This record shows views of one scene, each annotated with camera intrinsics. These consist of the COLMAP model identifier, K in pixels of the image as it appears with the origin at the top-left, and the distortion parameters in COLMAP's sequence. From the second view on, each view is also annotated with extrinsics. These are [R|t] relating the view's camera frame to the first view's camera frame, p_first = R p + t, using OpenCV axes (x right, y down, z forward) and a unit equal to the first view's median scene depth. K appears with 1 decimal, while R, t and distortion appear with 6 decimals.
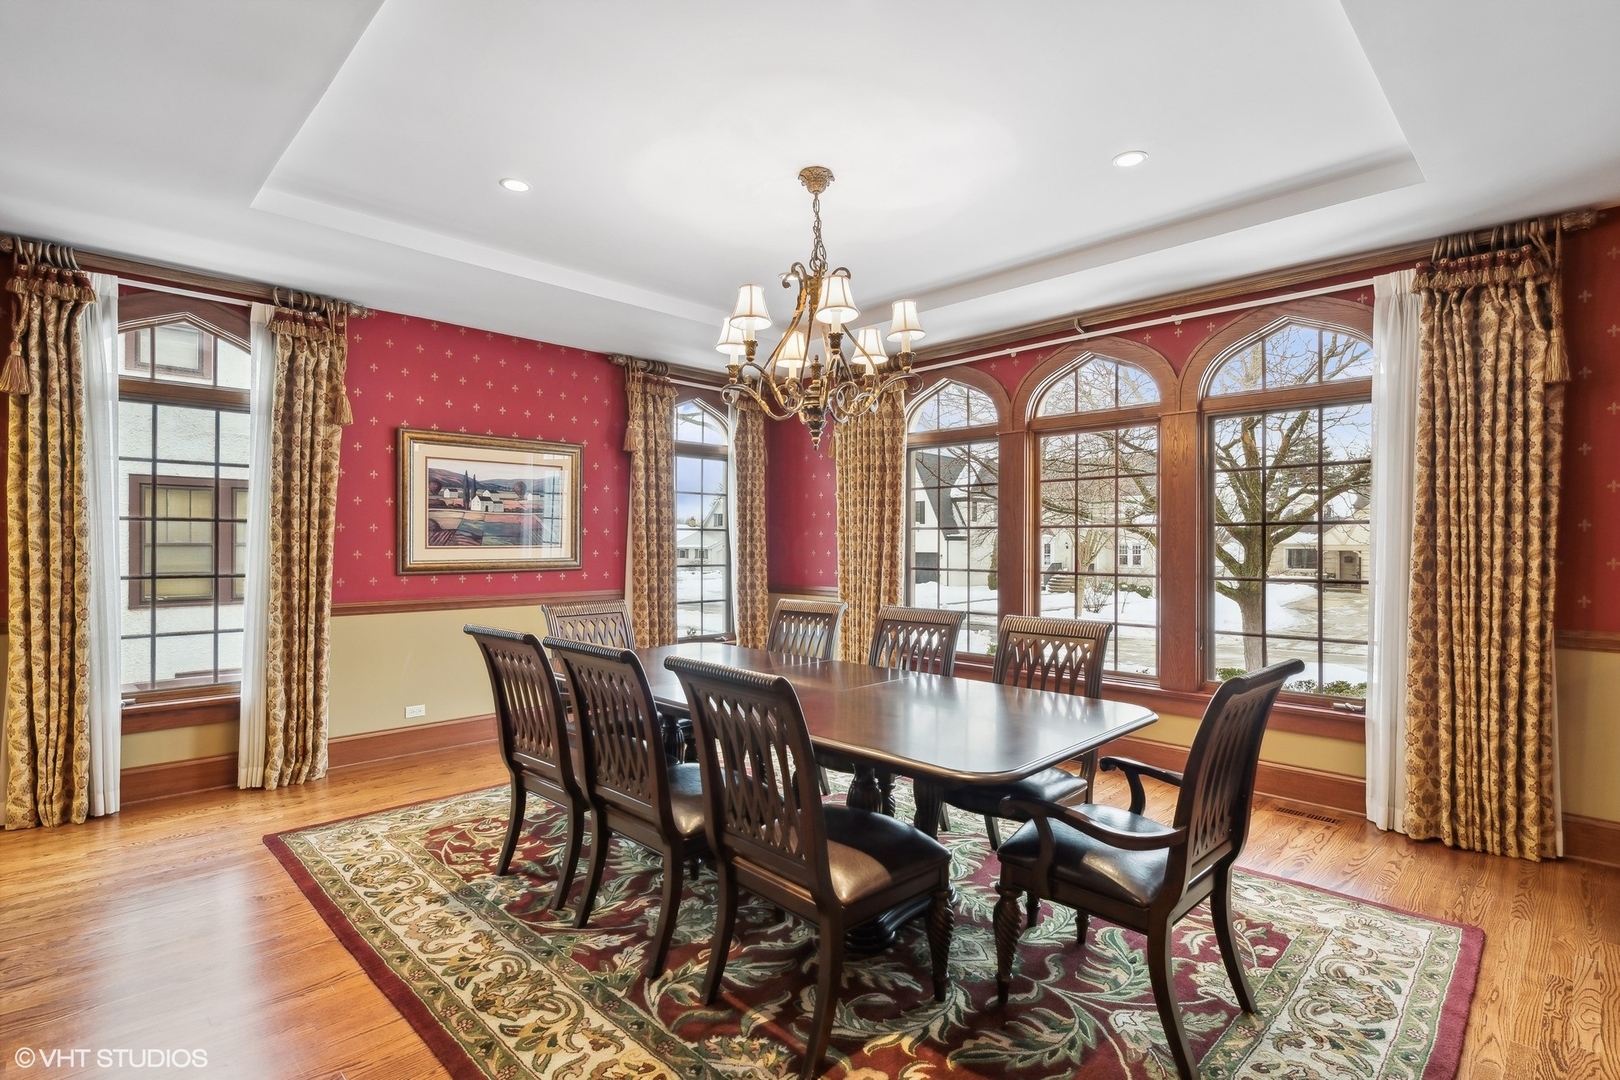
lens RADIAL K [[784.0, 0, 778.7], [0, 784.0, 544.7], [0, 0, 1]] dist [-0.014683, 0.000046]
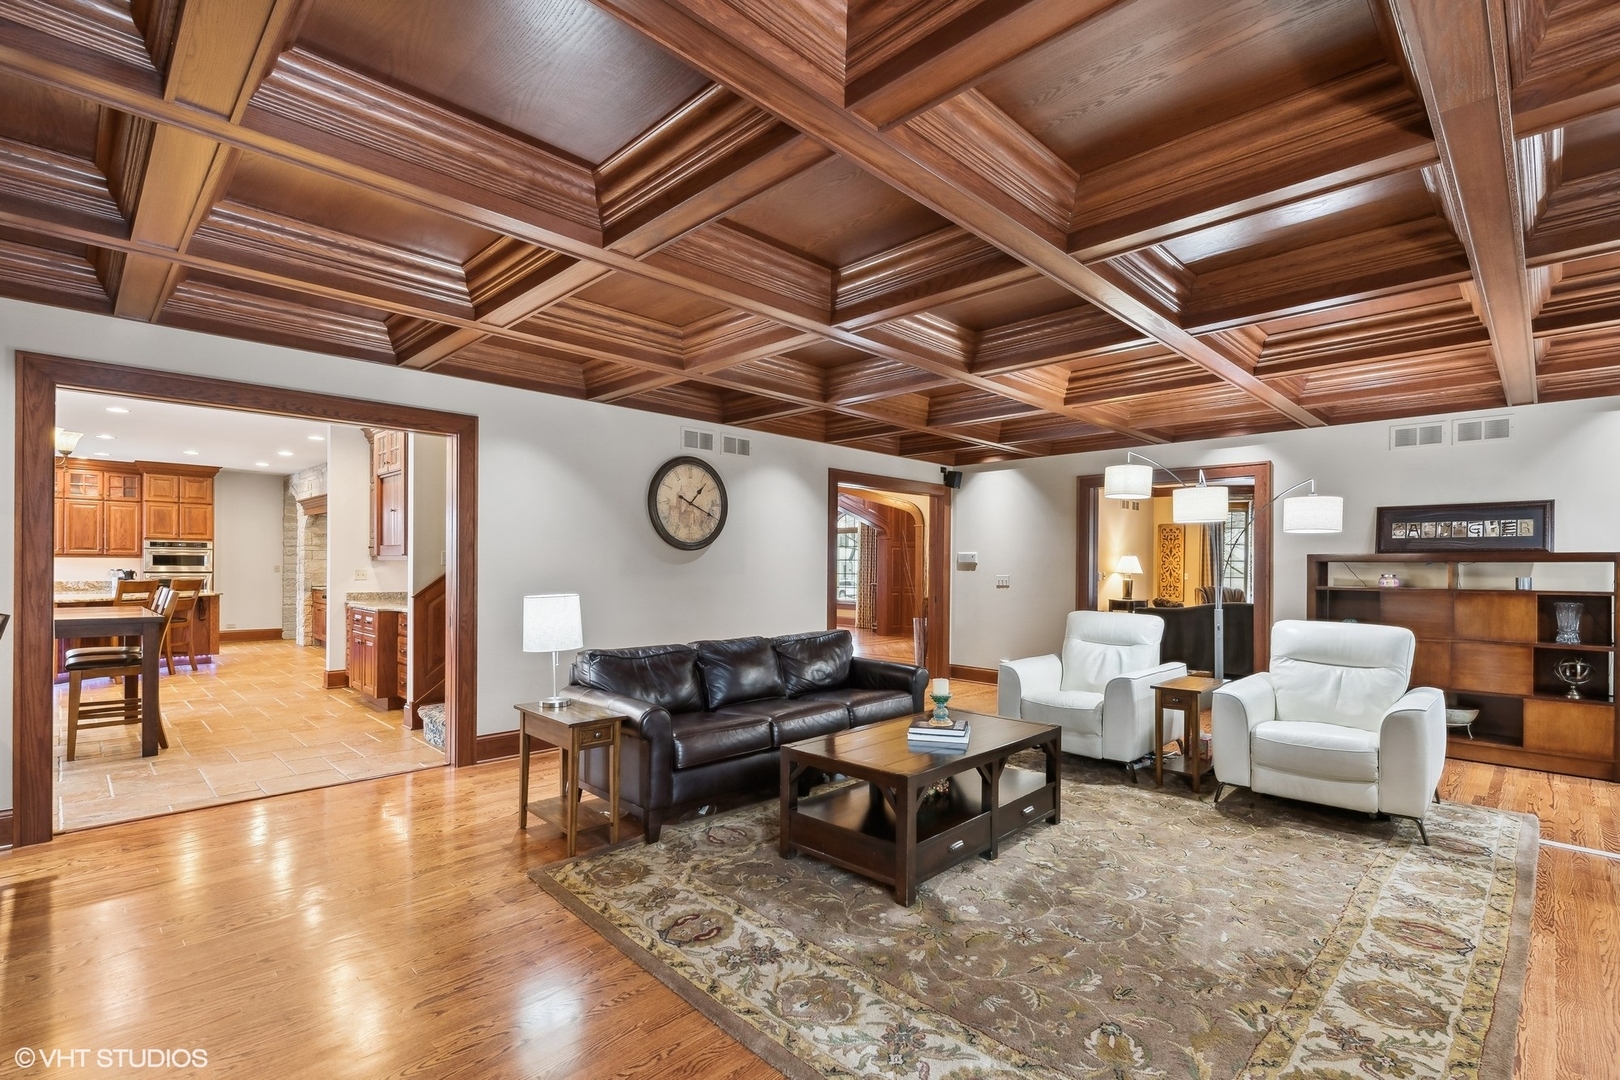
lens RADIAL K [[743.6, 0, 815.9], [0, 743.6, 566.5], [0, 0, 1]] dist [0.001880, 0.000290]
pose [[0.999537, 0.007361, 0.029511, 0.489707], [-0.007542, 0.999953, 0.006033, -0.013376], [-0.029466, -0.006253, 0.999546, -3.739266]]
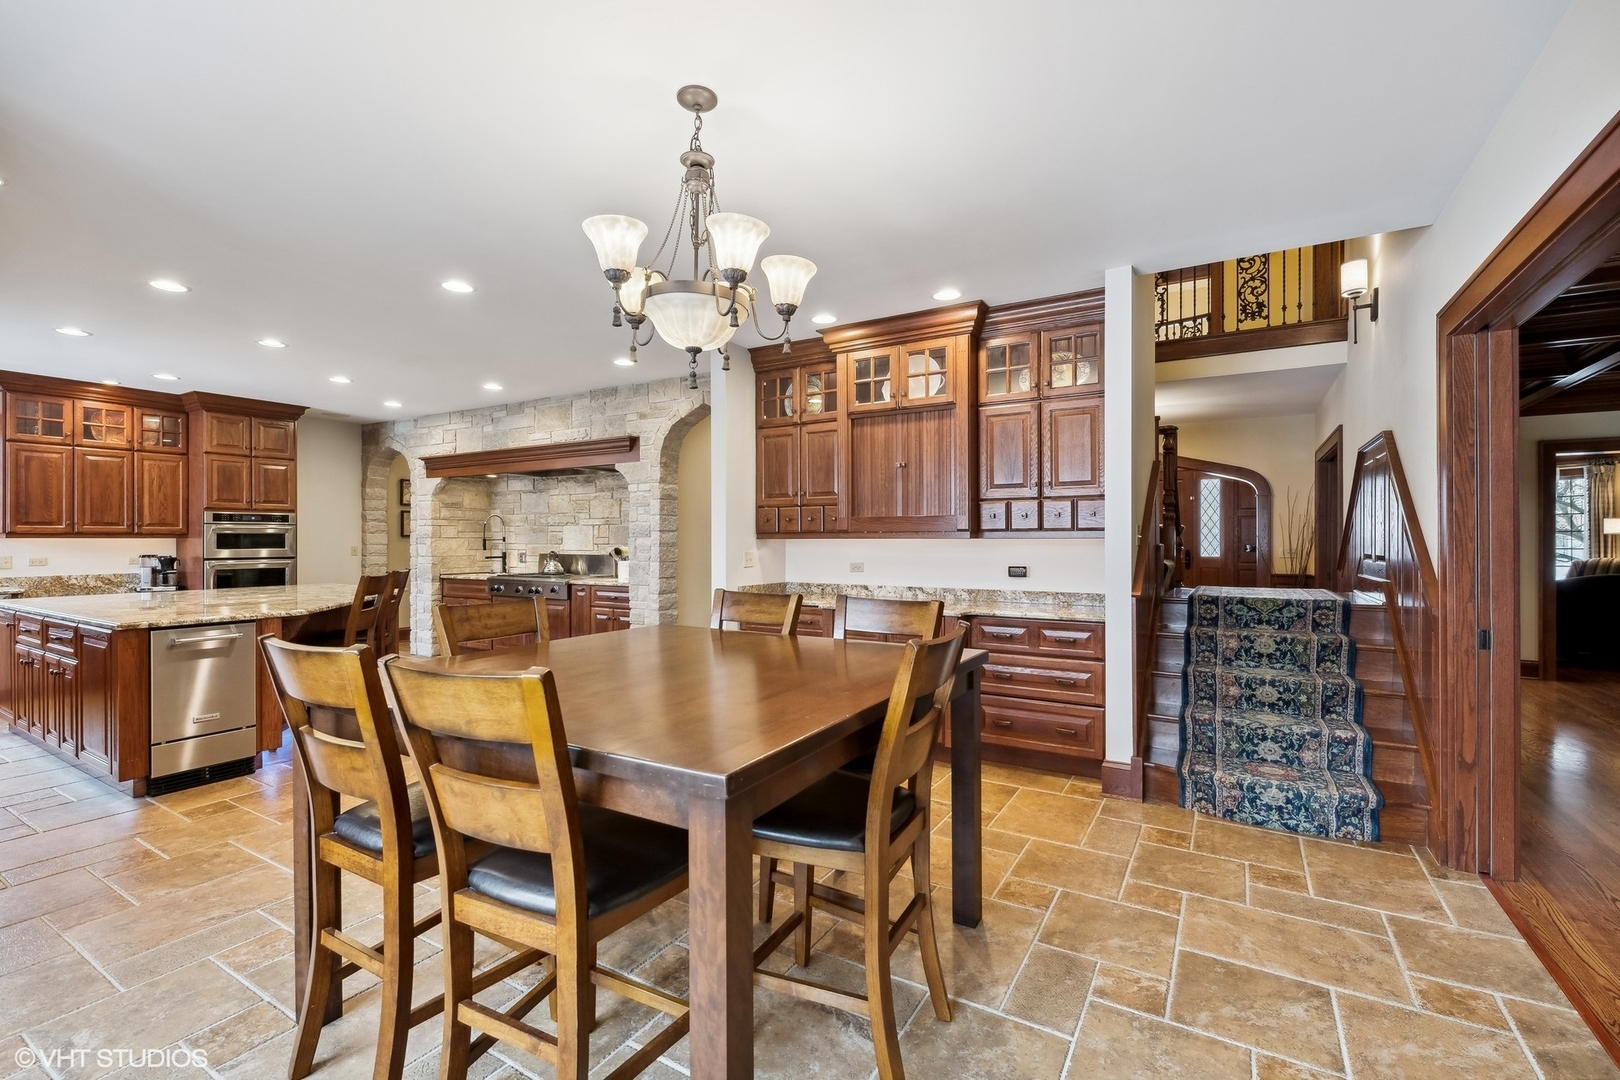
lens RADIAL K [[713.2, 0, 810.0], [0, 713.2, 540.0], [0, 0, 1]] dist [0.028224, -0.013304]
pose [[0.966689, -0.001482, 0.255949, -1.190915], [0.000622, 0.999994, 0.003442, -0.008356], [-0.255953, -0.003168, 0.966684, -2.888780]]
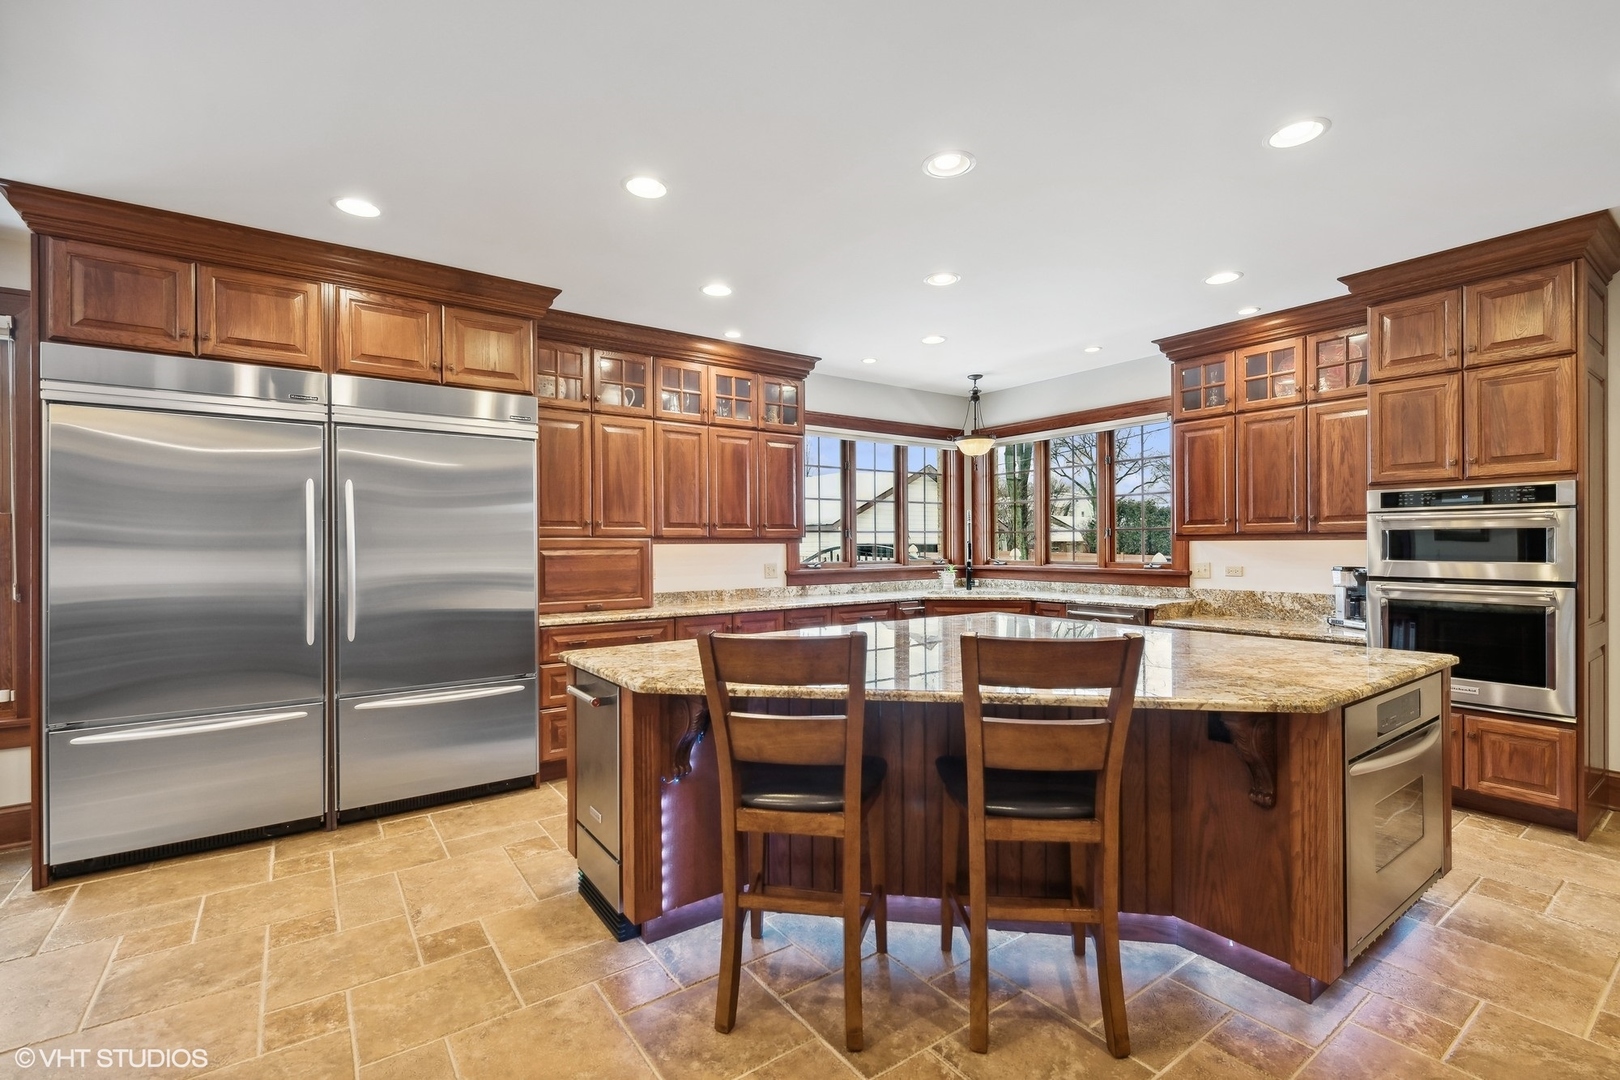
lens RADIAL K [[713.2, 0, 810.0], [0, 713.2, 540.0], [0, 0, 1]] dist [0.028224, -0.013304]
pose [[-0.139687, -0.004240, -0.990187, -1.095166], [0.006362, 0.999966, -0.005179, -0.006615], [0.990175, -0.007023, -0.139655, -1.101157]]
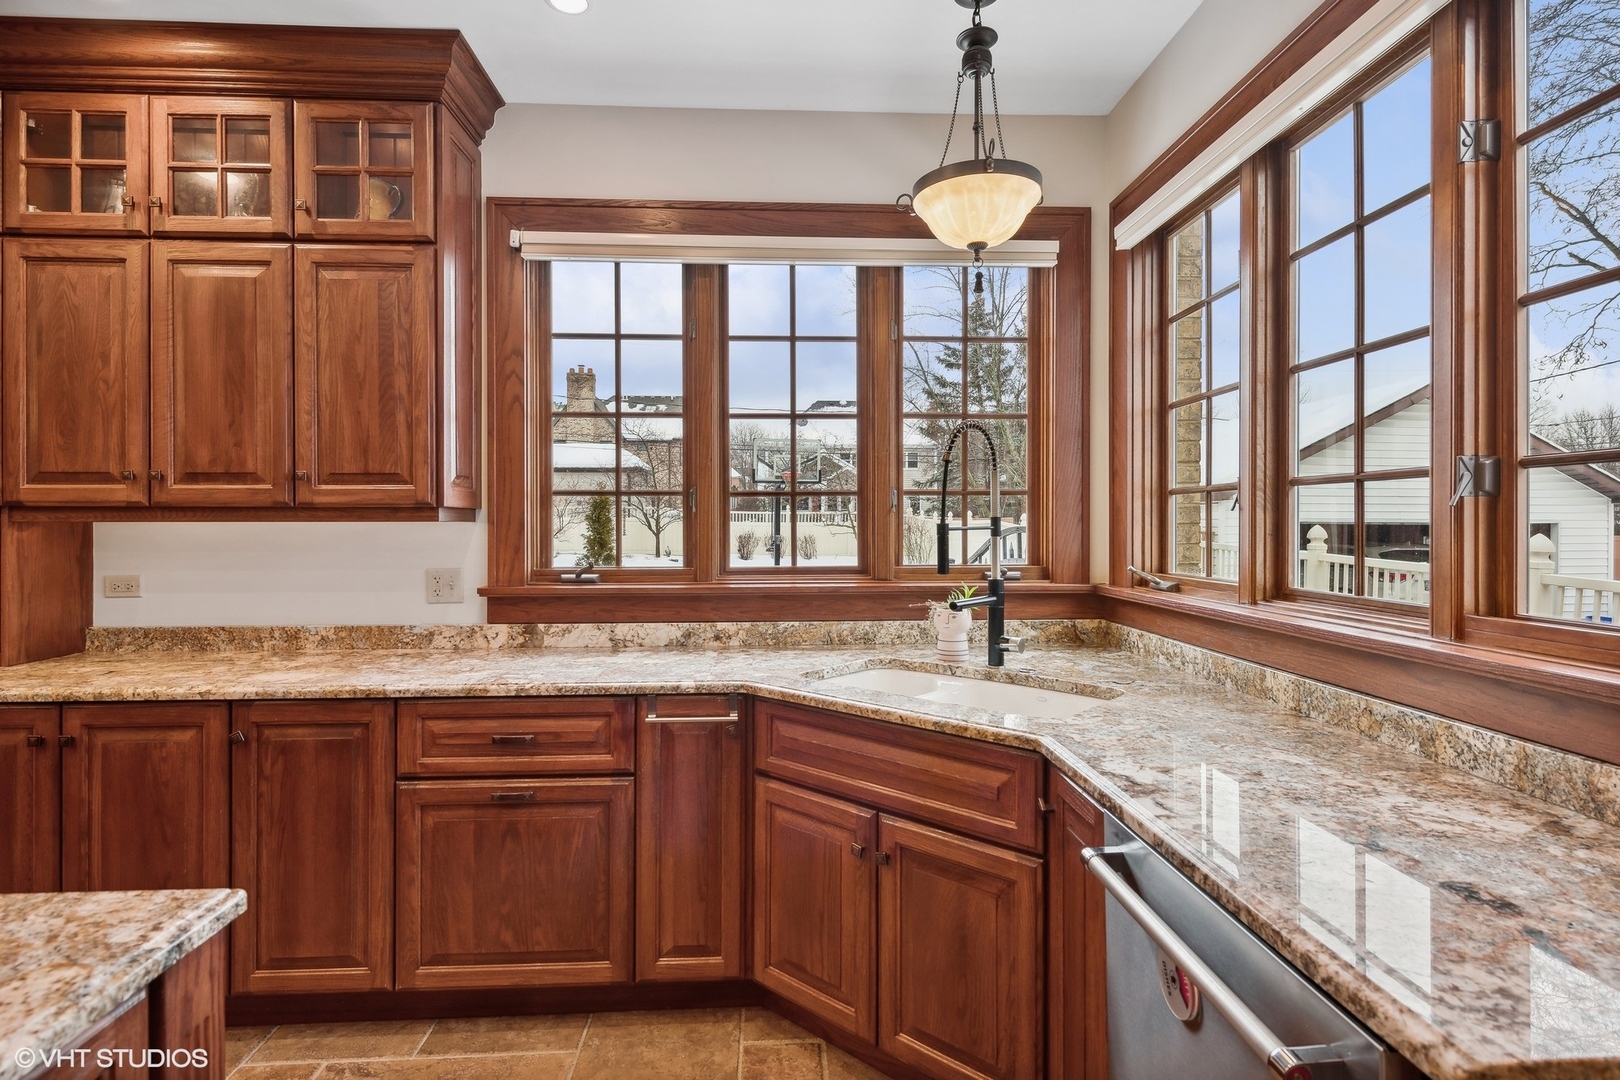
lens RADIAL K [[828.0, 0, 819.4], [0, 828.0, 528.5], [0, 0, 1]] dist [0.002191, 0.000042]
pose [[-0.641677, 0.005849, -0.766953, -2.404244], [0.001014, 0.999977, 0.006778, -0.005830], [0.766975, 0.003572, -0.641667, -0.586043]]
